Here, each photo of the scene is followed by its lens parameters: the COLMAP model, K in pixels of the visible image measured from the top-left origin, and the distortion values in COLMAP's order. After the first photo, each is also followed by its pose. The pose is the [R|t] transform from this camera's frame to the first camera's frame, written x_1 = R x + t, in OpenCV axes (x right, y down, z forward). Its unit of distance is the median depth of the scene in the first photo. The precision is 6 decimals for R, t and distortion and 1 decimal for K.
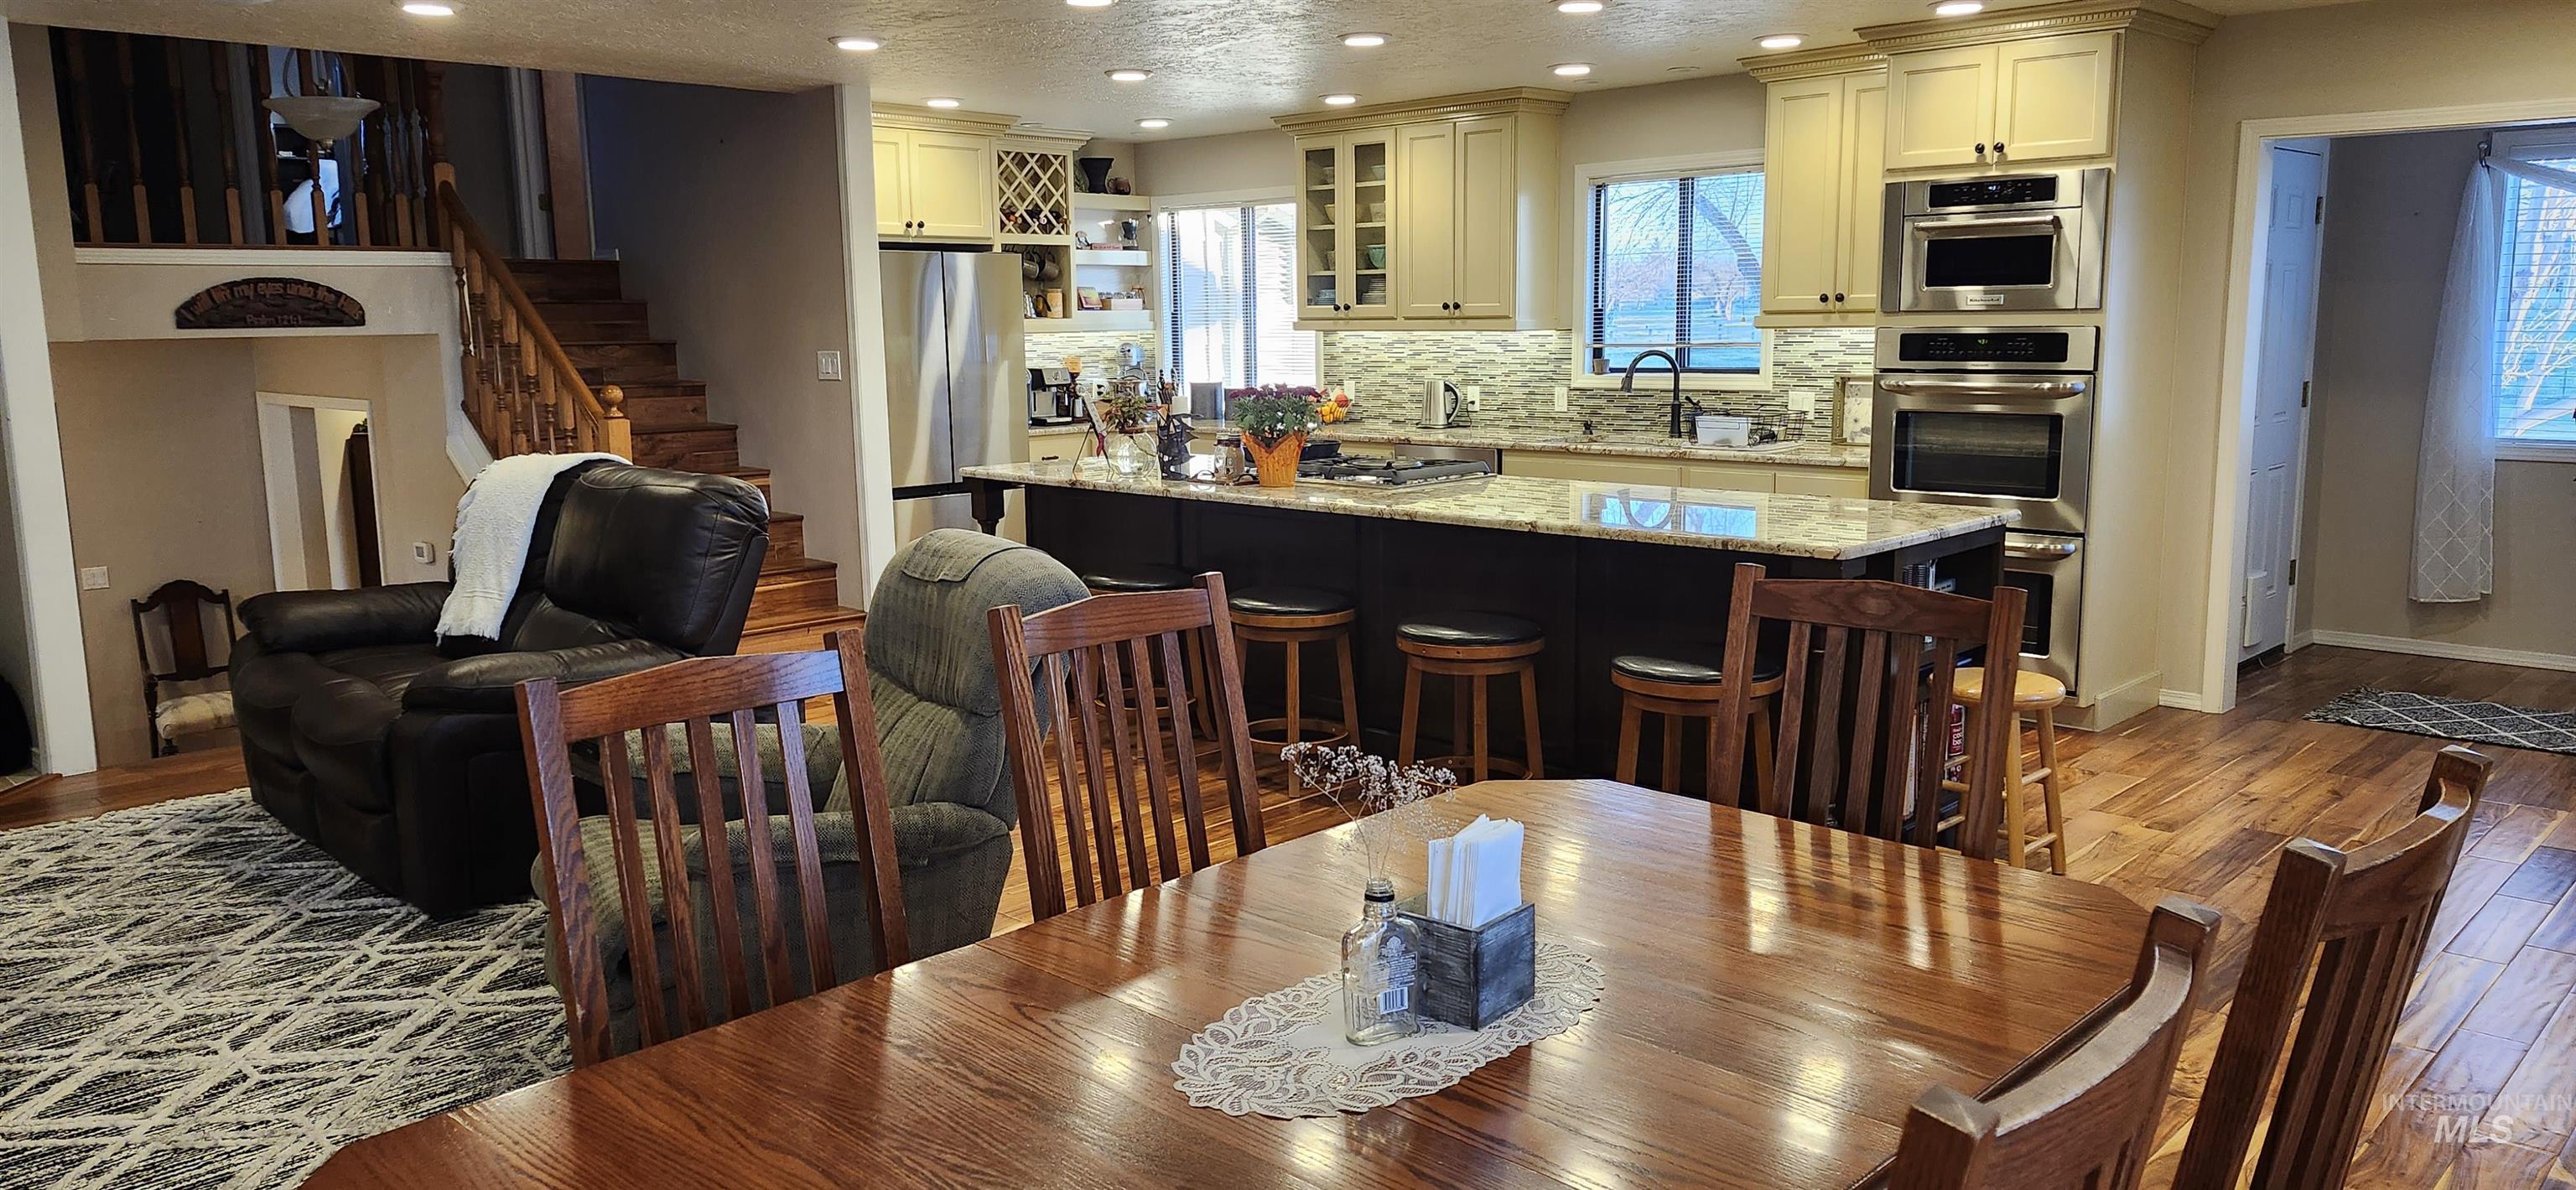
lens RADIAL K [[1786.5, 0, 1280.2], [0, 1786.5, 592.8], [0, 0, 1]] dist [0.026249, -0.018181]
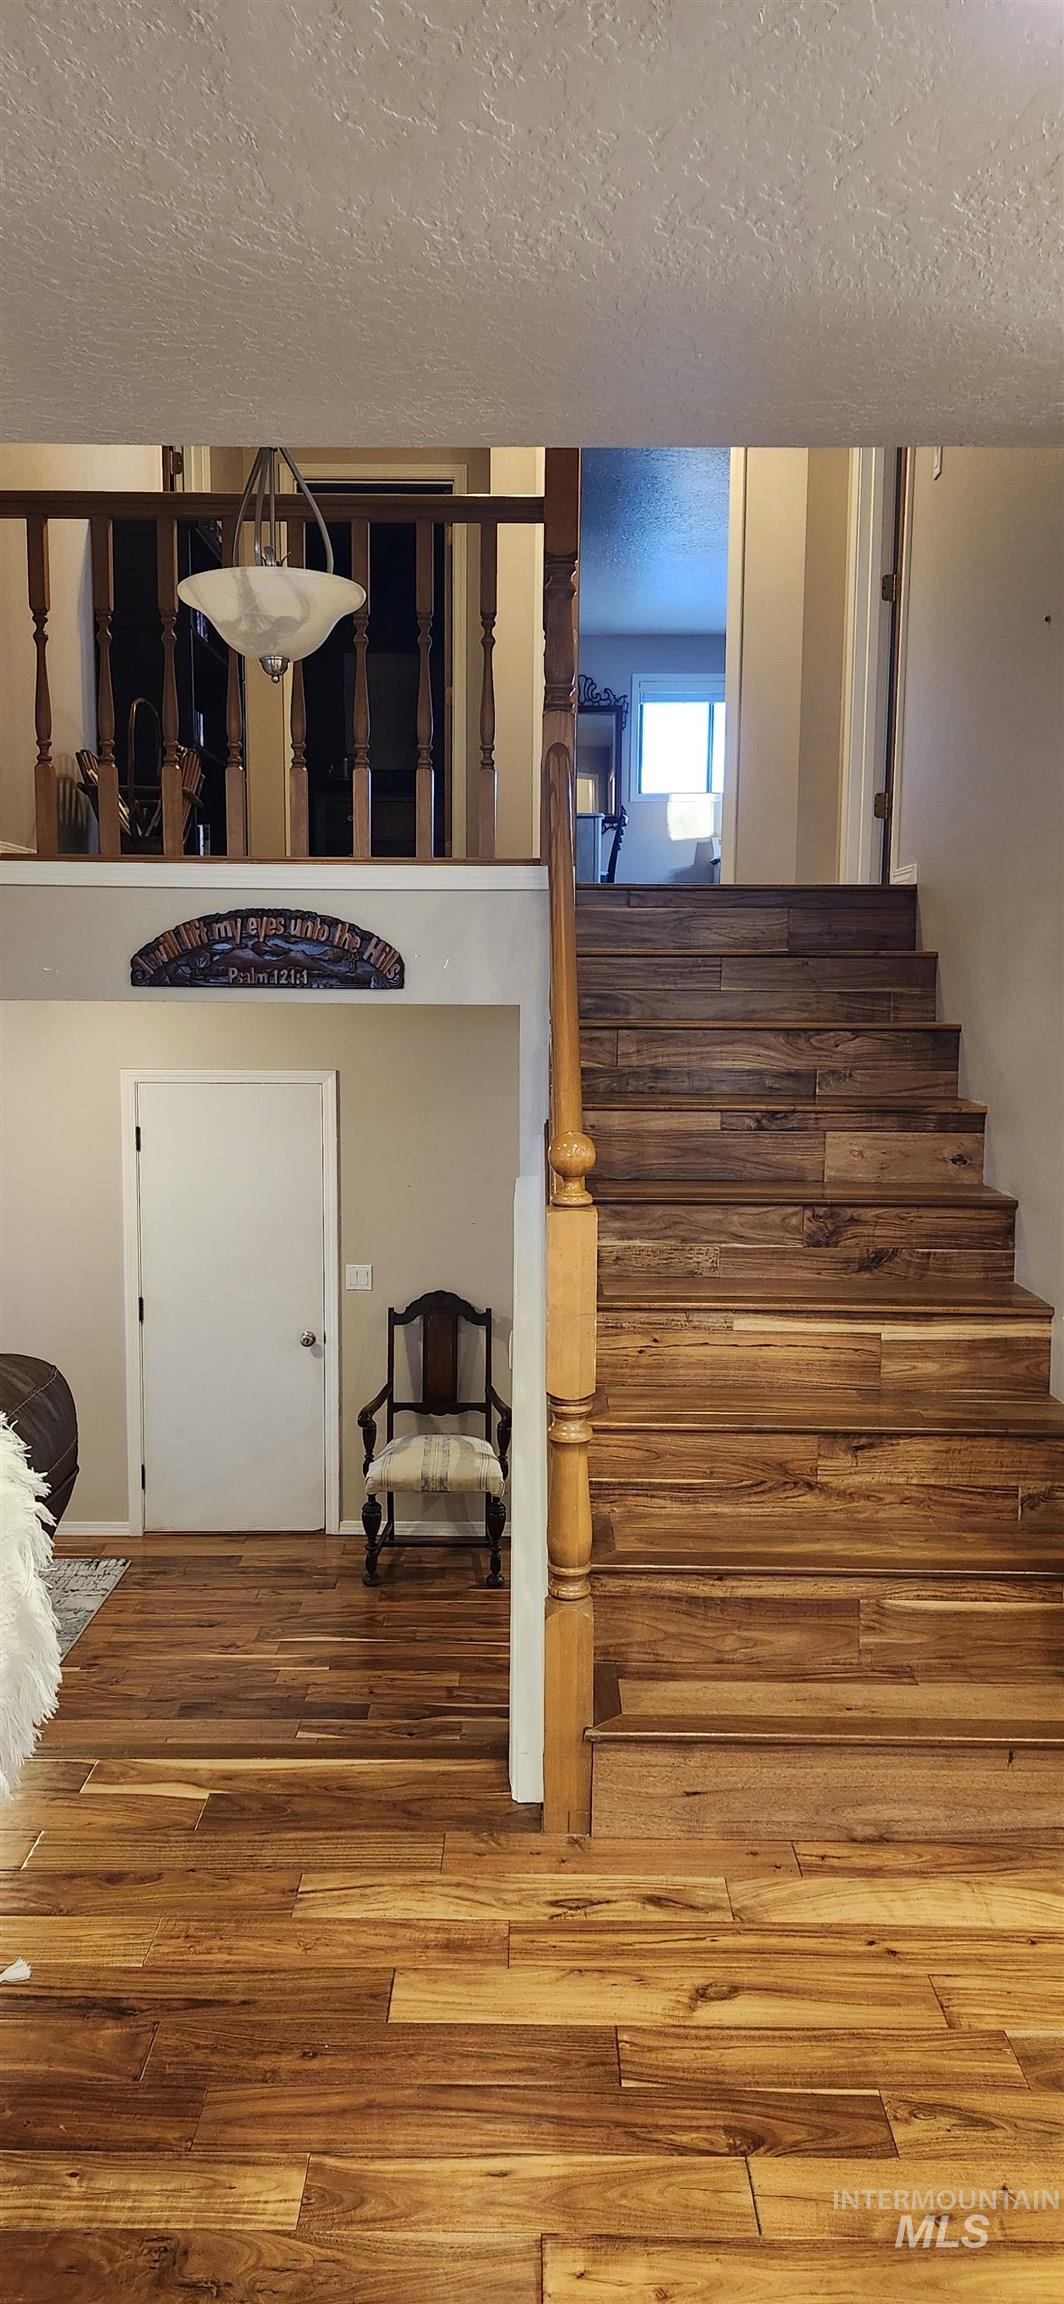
lens RADIAL K [[1597.8, 0, 530.5], [0, 1597.8, 1148.5], [0, 0, 1]] dist [0.026249, -0.018181]
pose [[0.691131, 0.095569, -0.716383, -0.085524], [-0.130252, 0.991459, 0.006605, -0.101881], [0.710896, 0.088745, 0.697676, 0.645036]]
